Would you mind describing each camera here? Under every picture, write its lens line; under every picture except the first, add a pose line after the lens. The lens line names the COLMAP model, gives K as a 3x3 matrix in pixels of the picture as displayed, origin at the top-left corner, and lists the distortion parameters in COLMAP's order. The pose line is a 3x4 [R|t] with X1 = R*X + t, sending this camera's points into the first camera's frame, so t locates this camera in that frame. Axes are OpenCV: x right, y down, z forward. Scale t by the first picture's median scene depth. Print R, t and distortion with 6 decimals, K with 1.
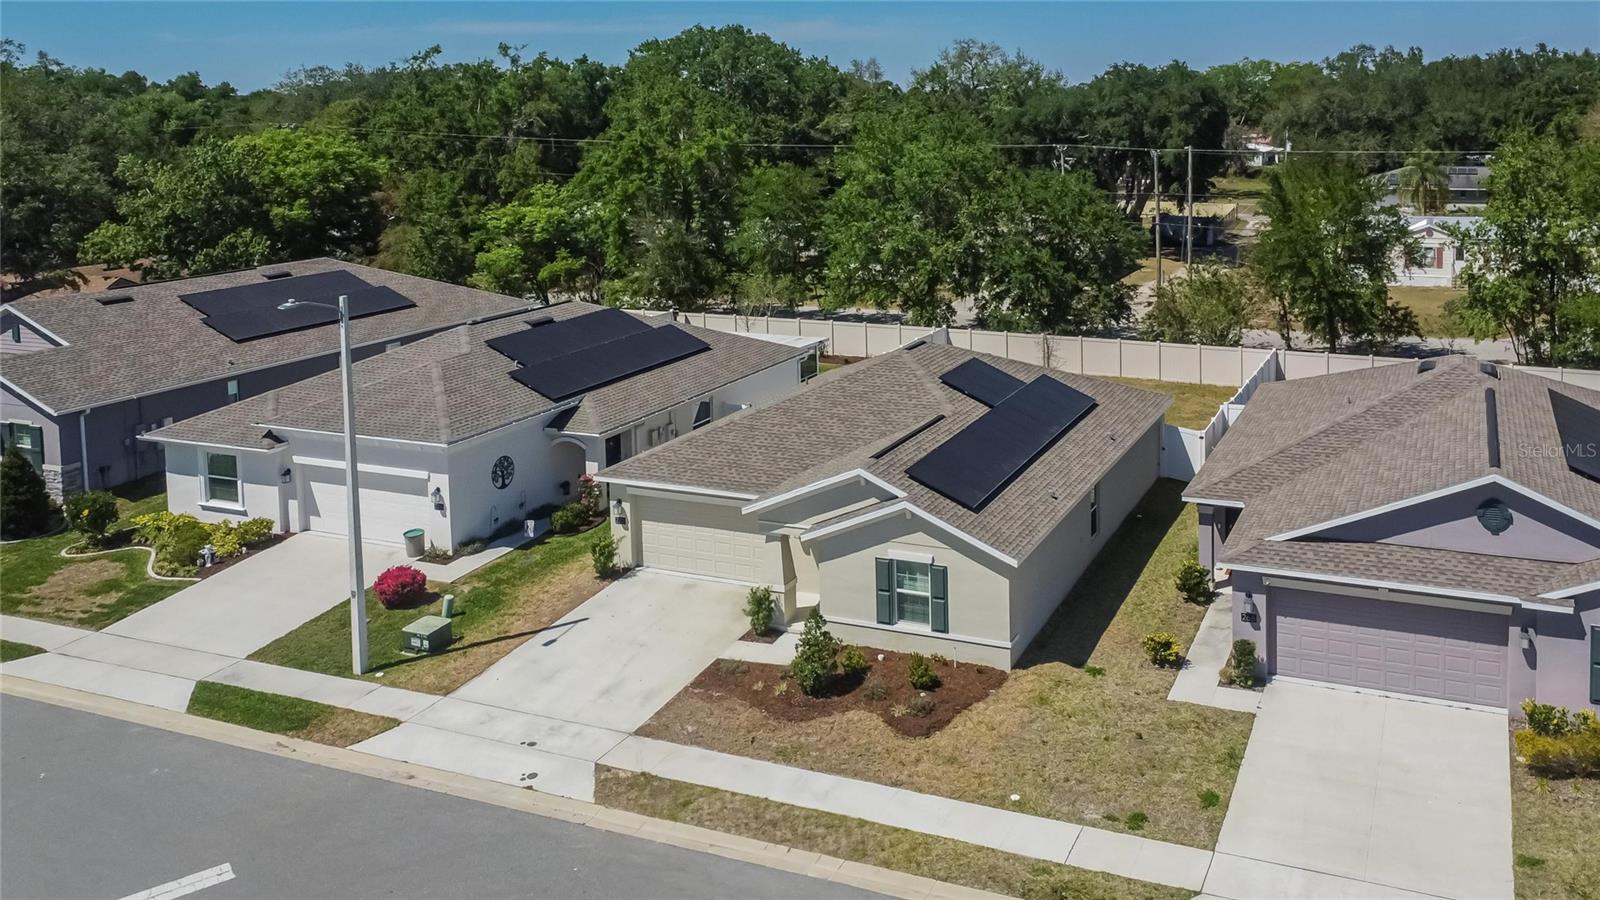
lens RADIAL K [[1326.2, 0, 820.6], [0, 1326.2, 218.1], [0, 0, 1]] dist [0.005415, 0.002975]
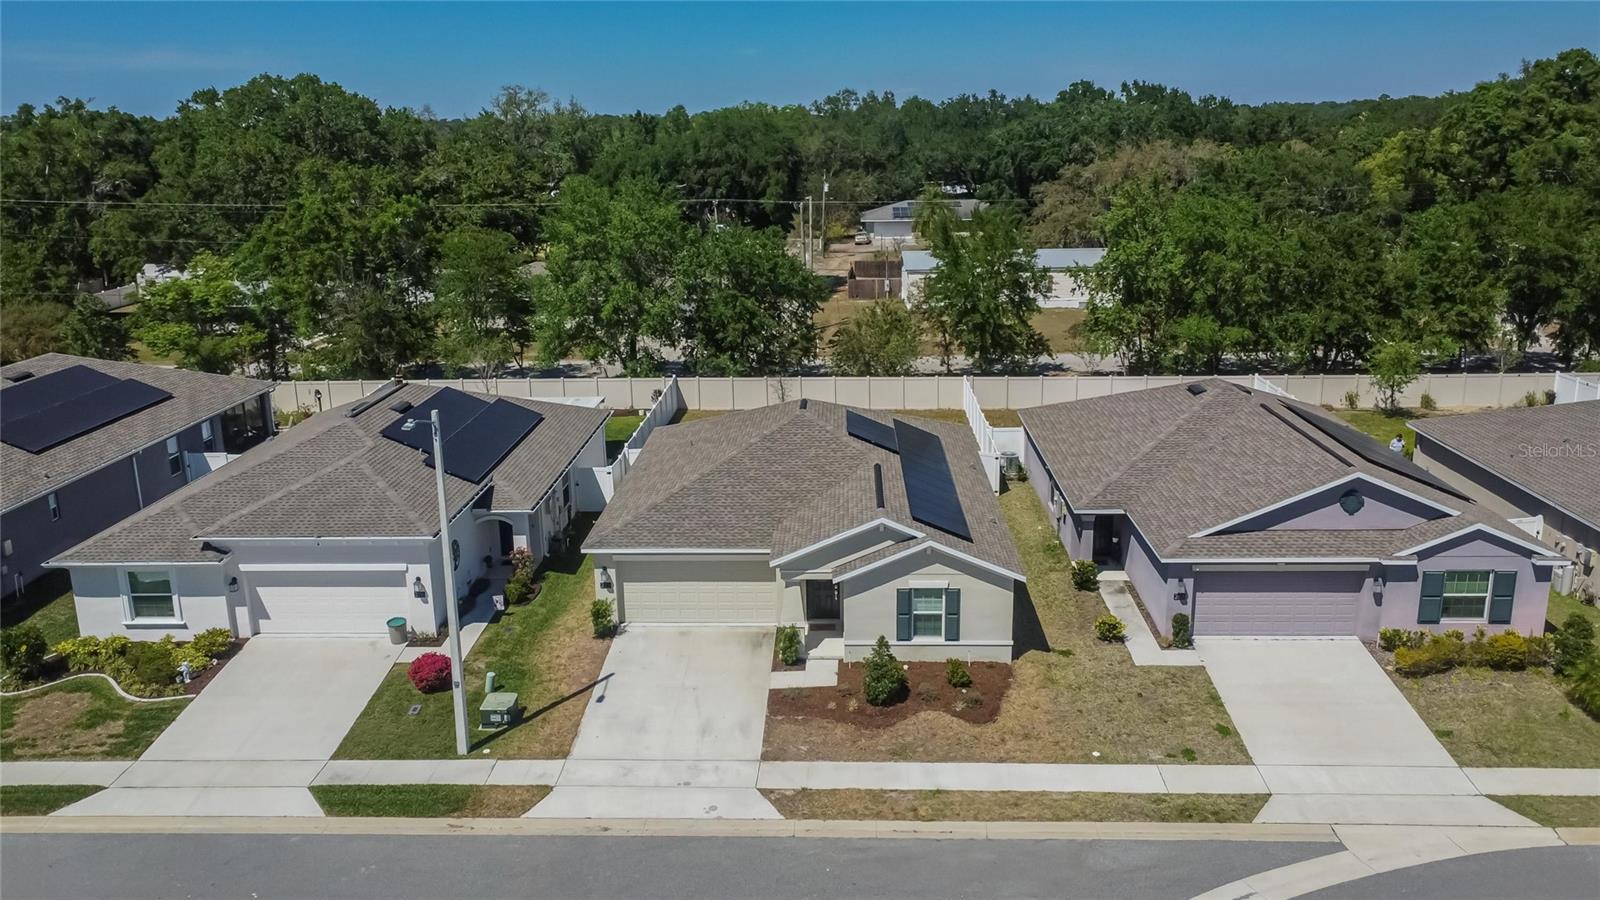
lens RADIAL K [[1221.9, 0, 800.3], [0, 1221.9, 449.9], [0, 0, 1]] dist [0.021568, -0.014075]
pose [[0.943810, -0.092588, 0.317254, -0.367966], [0.042296, 0.985901, 0.161898, -0.049666], [-0.327771, -0.139382, 0.934419, 0.010062]]
